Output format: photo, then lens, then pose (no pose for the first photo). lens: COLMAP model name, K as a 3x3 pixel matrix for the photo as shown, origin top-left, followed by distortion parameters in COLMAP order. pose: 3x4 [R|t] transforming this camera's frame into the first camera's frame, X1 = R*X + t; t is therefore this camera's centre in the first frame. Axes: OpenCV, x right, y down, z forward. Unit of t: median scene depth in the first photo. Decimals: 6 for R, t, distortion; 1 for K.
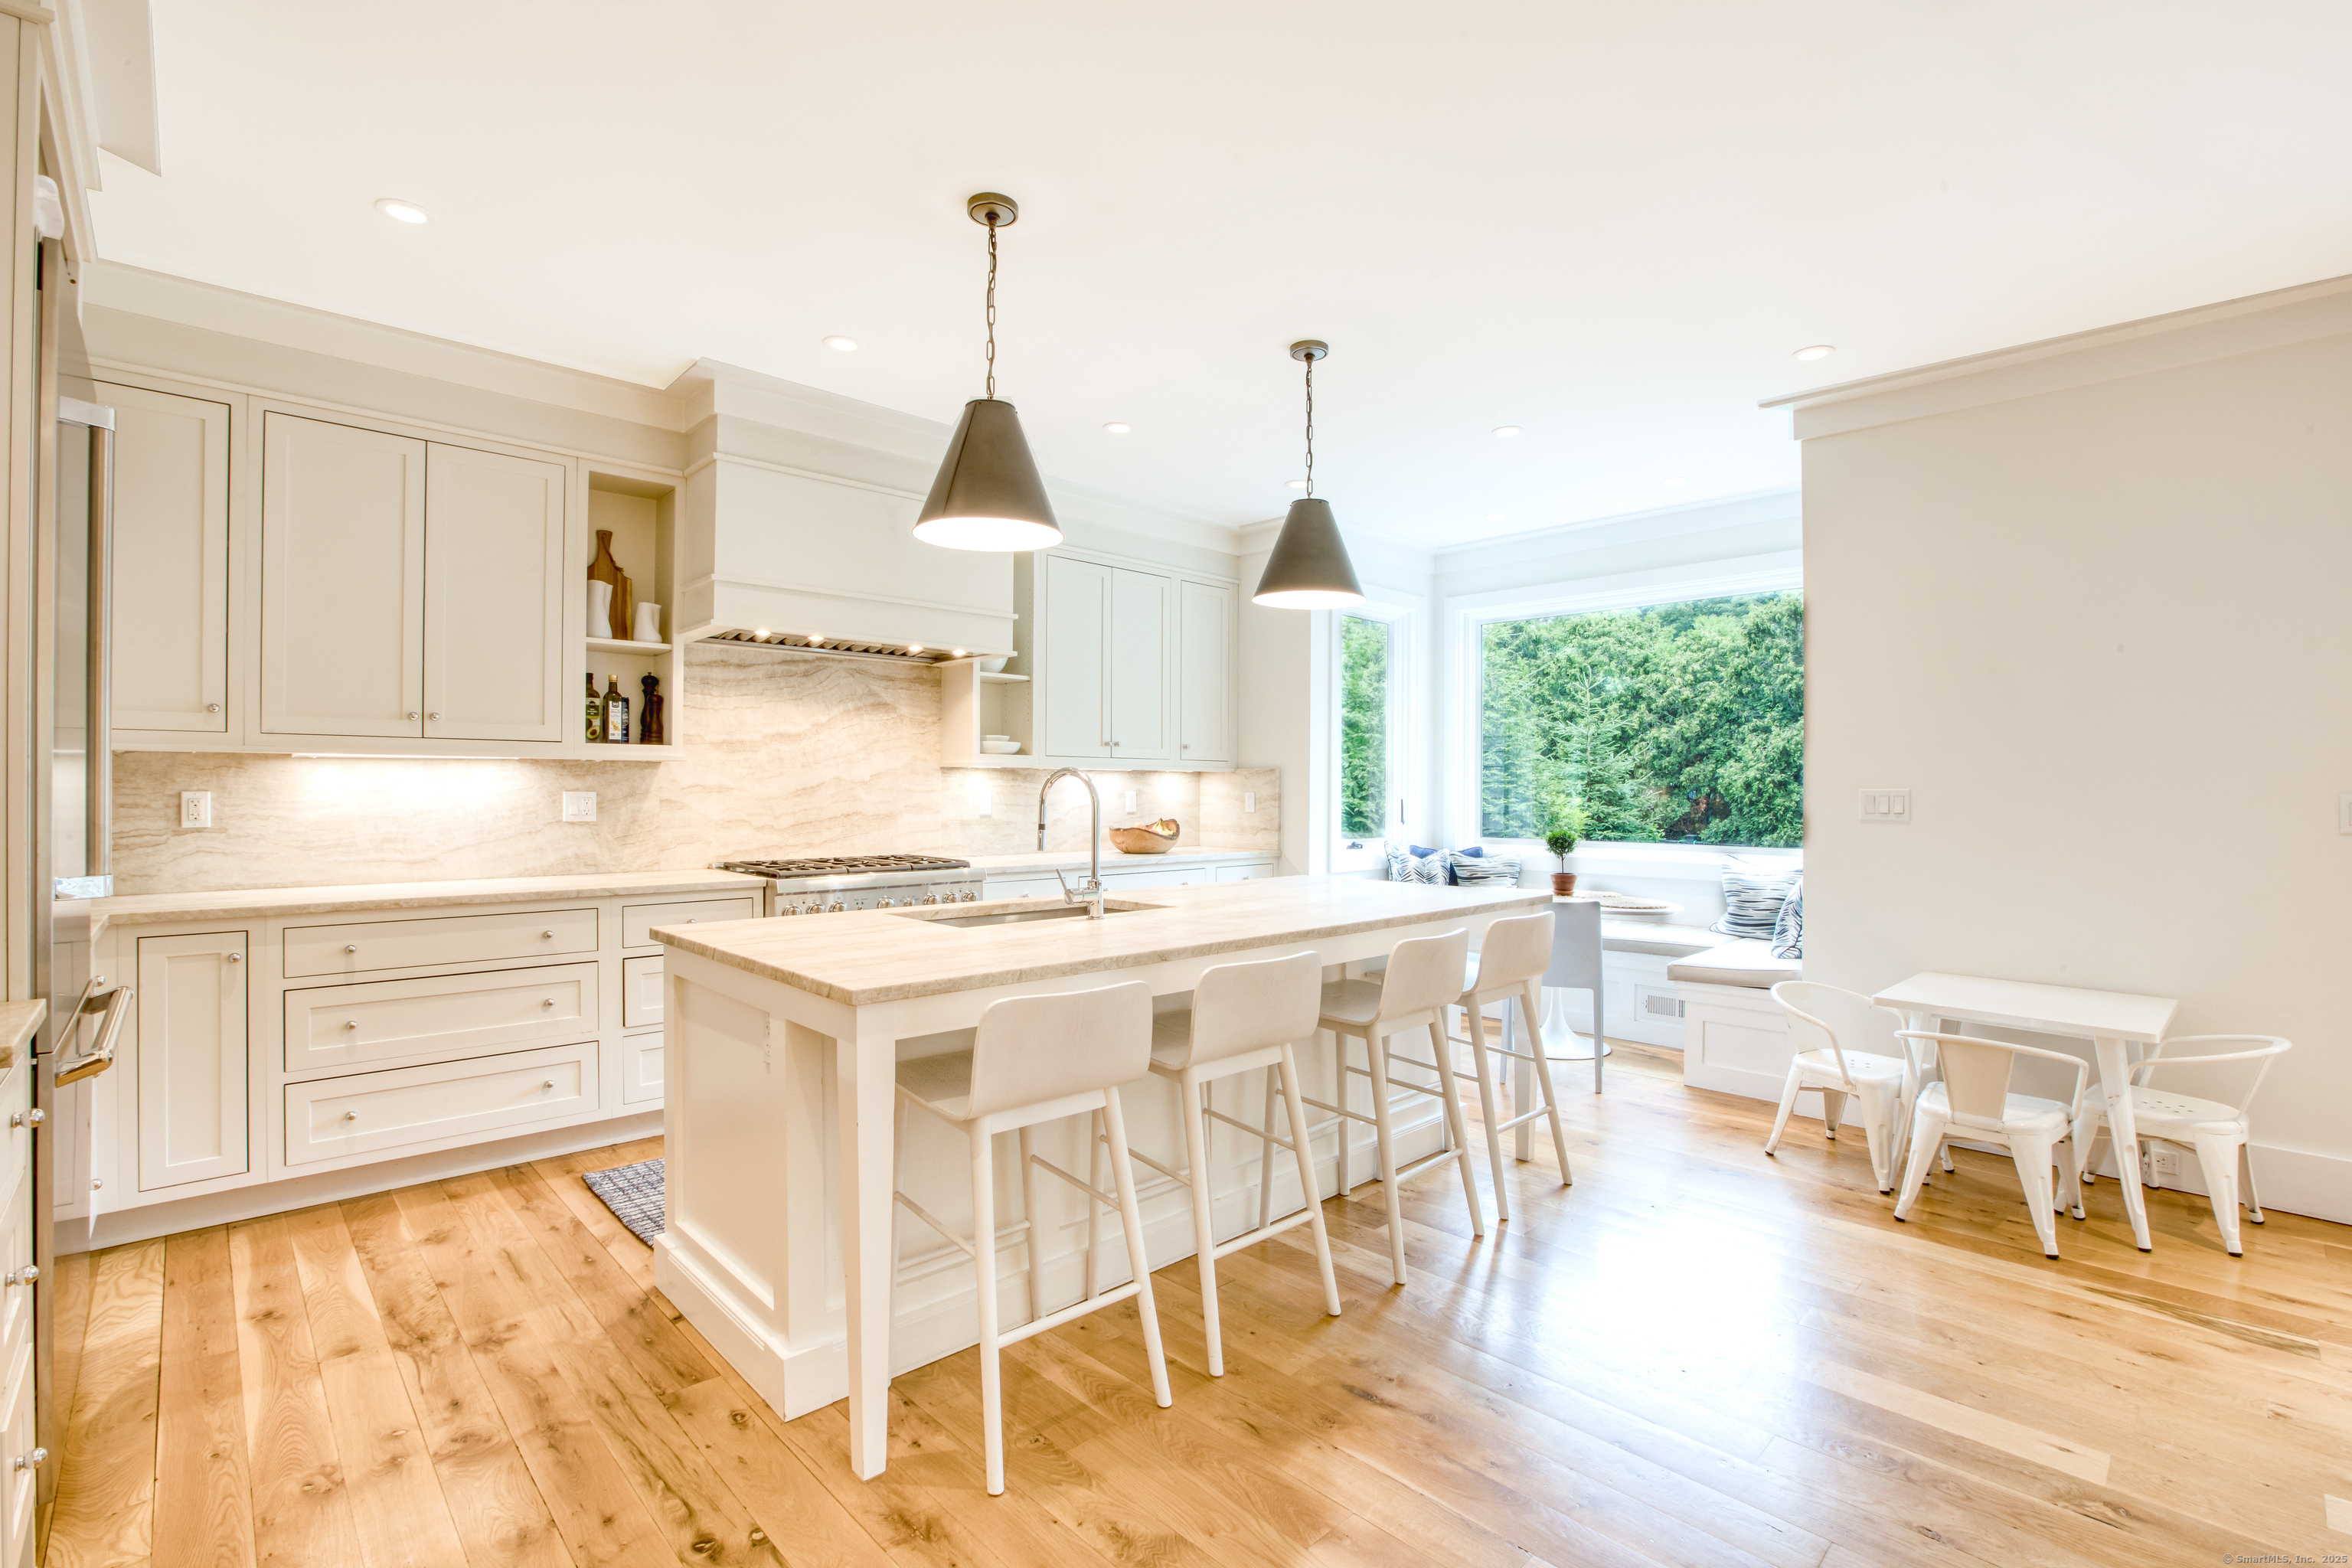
lens RADIAL K [[1052.7, 0, 1176.0], [0, 1052.7, 784.0], [0, 0, 1]] dist [-0.035867, 0.020793]
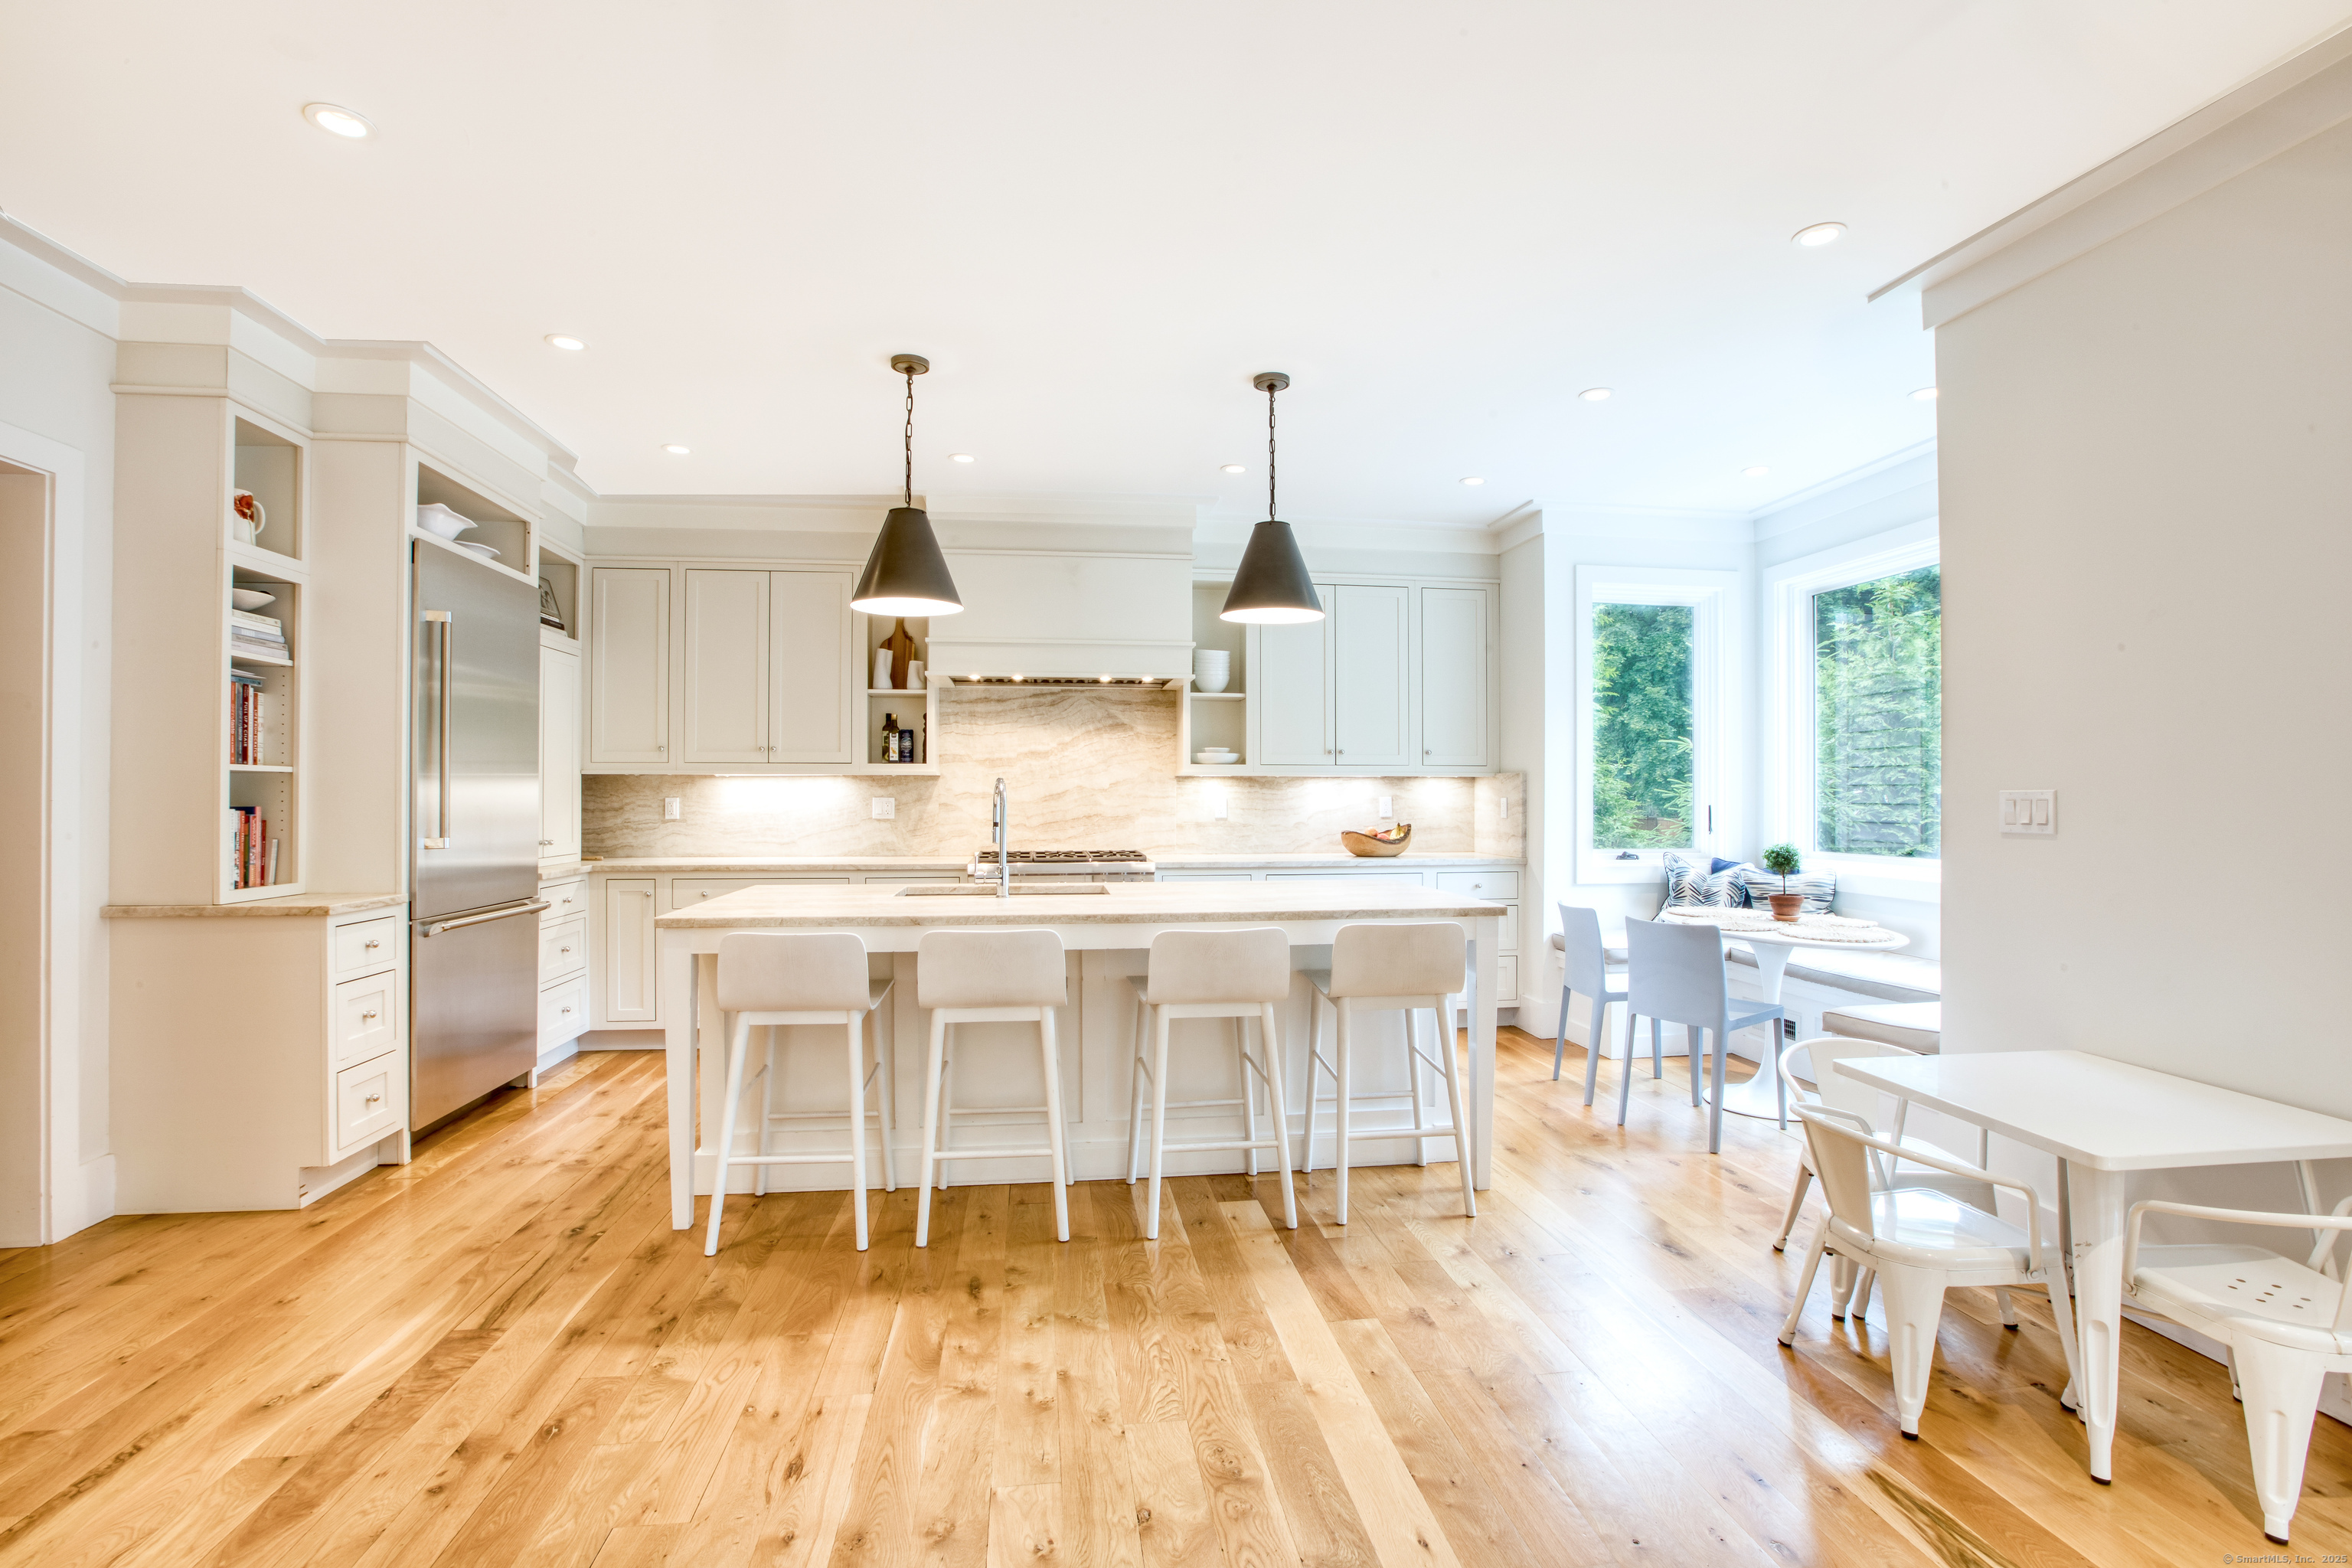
lens RADIAL K [[1052.7, 0, 1176.0], [0, 1052.7, 784.0], [0, 0, 1]] dist [-0.035867, 0.020793]
pose [[0.815805, -0.009561, -0.578248, 0.526973], [0.005355, 0.999945, -0.008979, 0.003512], [0.578302, 0.004229, 0.815812, 0.061103]]
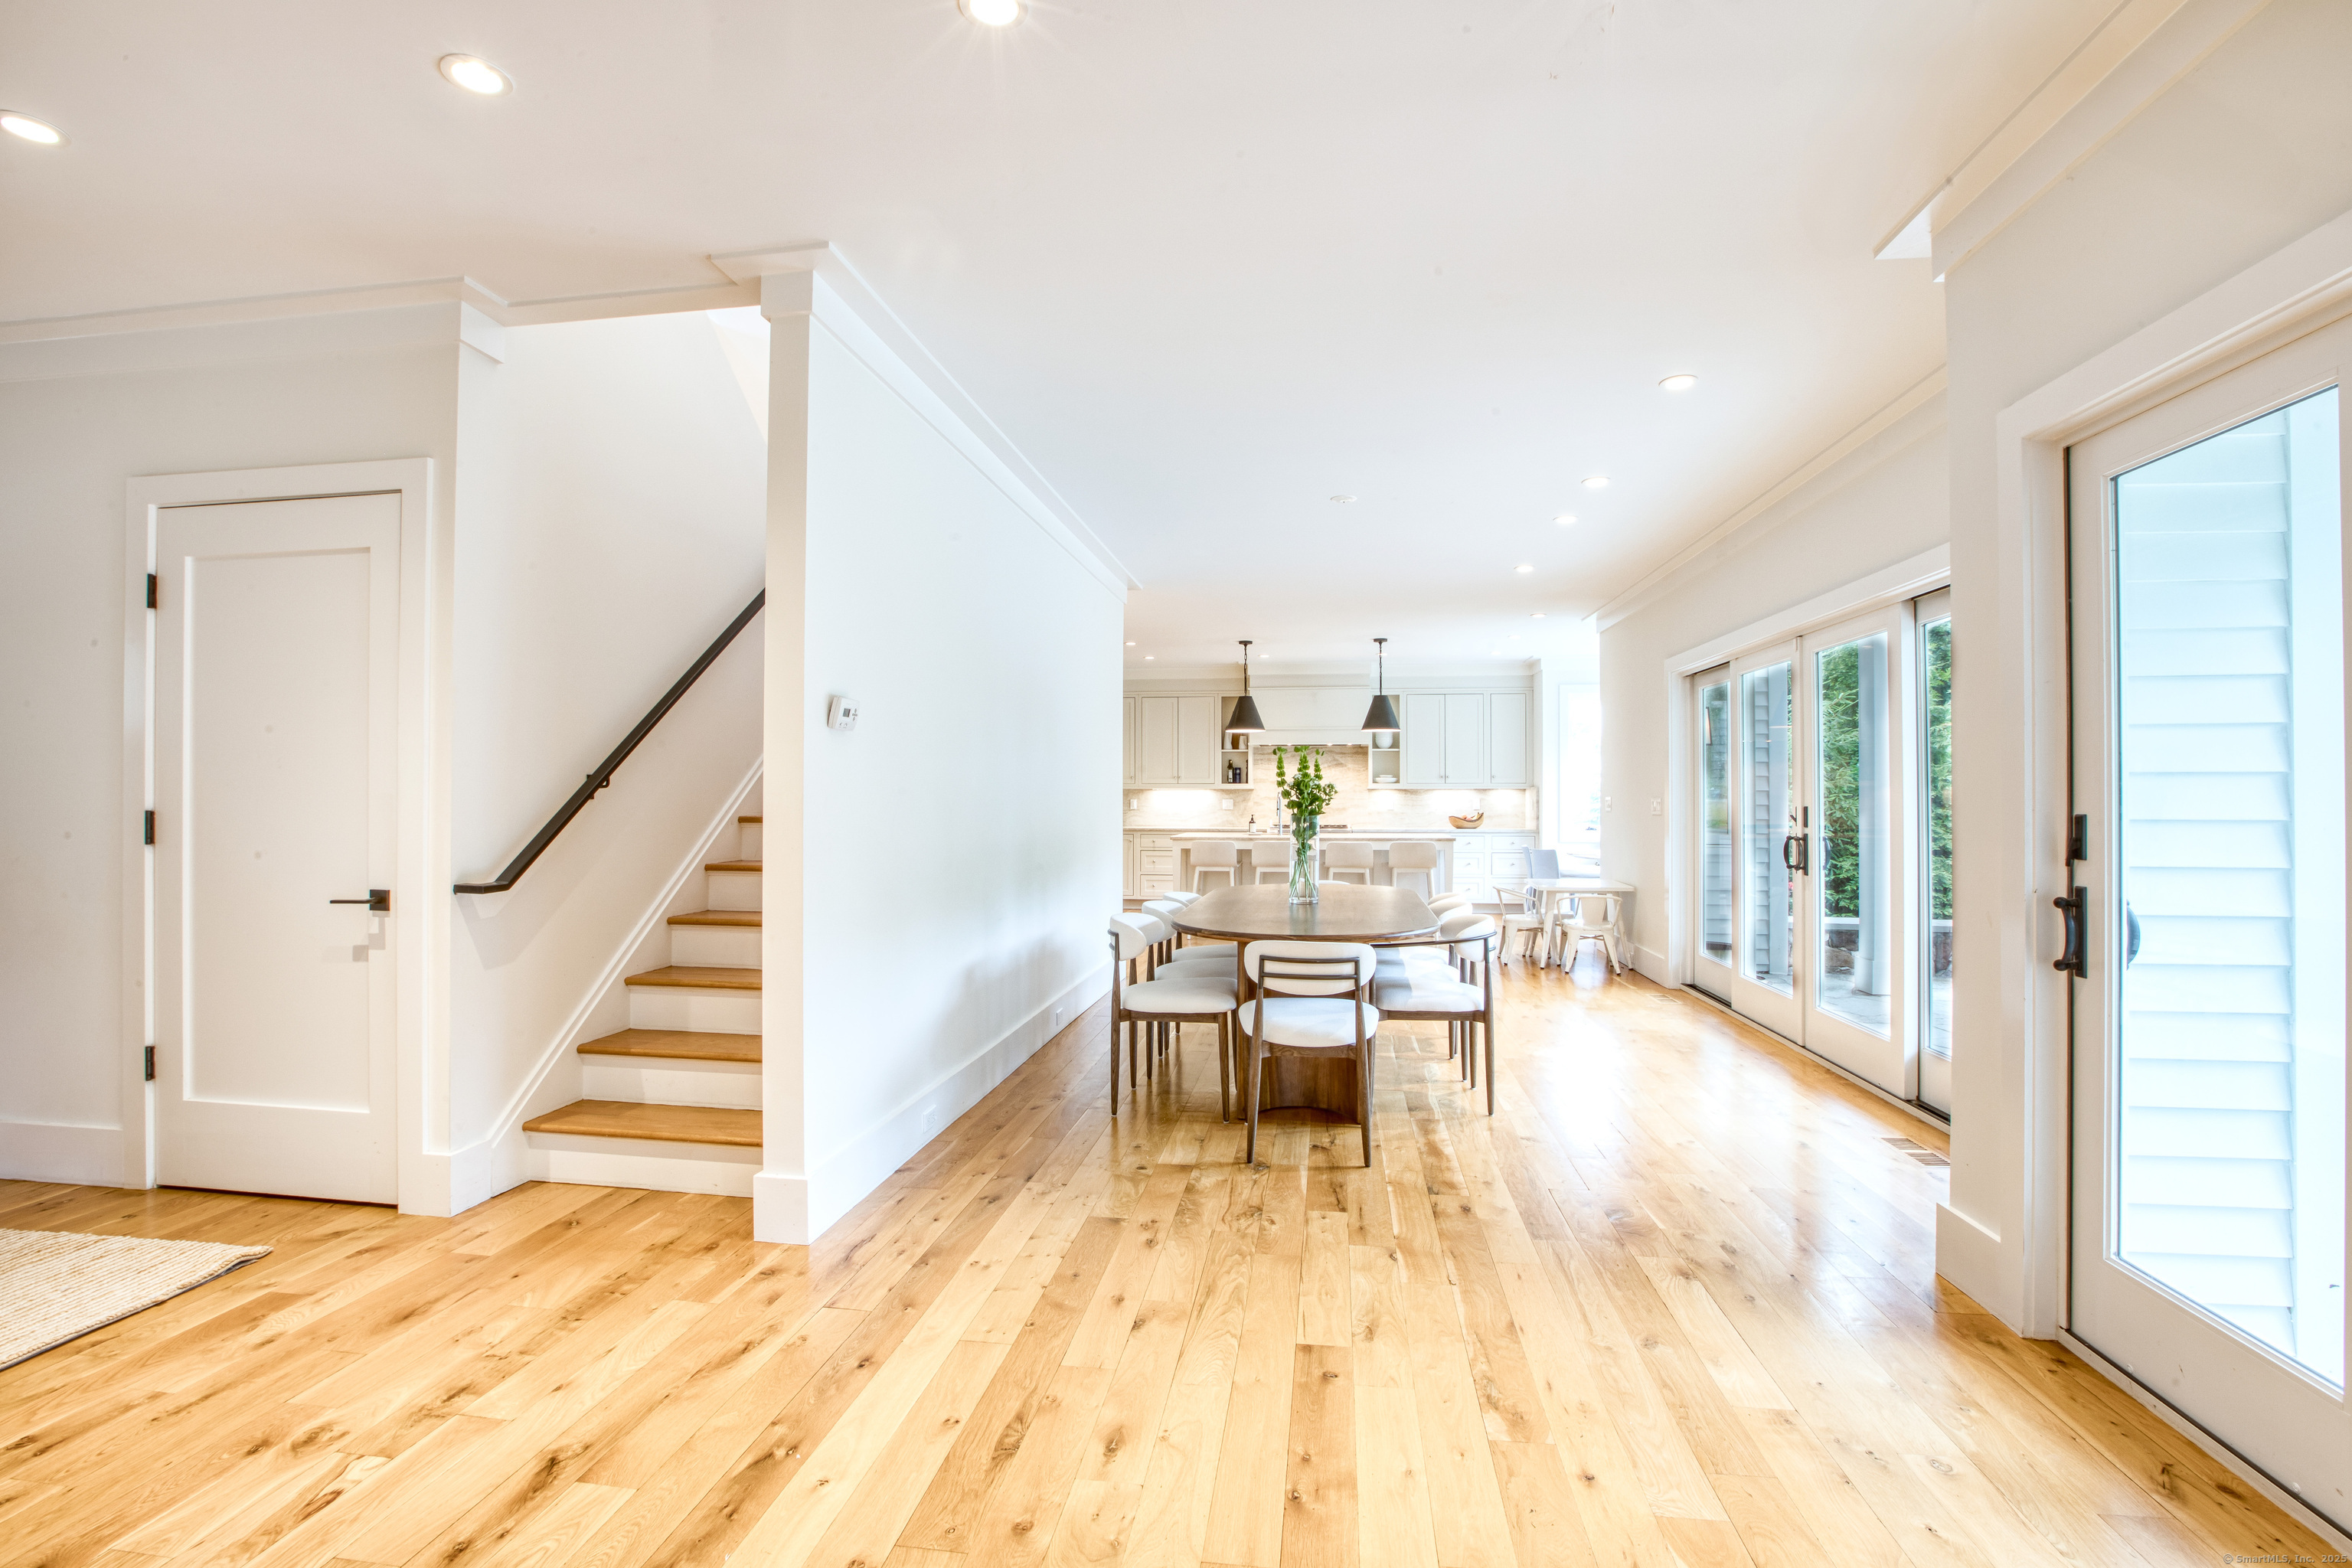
lens RADIAL K [[1052.7, 0, 1176.0], [0, 1052.7, 784.0], [0, 0, 1]] dist [-0.035867, 0.020793]
pose [[0.625942, -0.014734, -0.779730, 1.580715], [0.004842, 0.999876, -0.015007, 0.007520], [0.779854, 0.005618, 0.625936, -0.952006]]
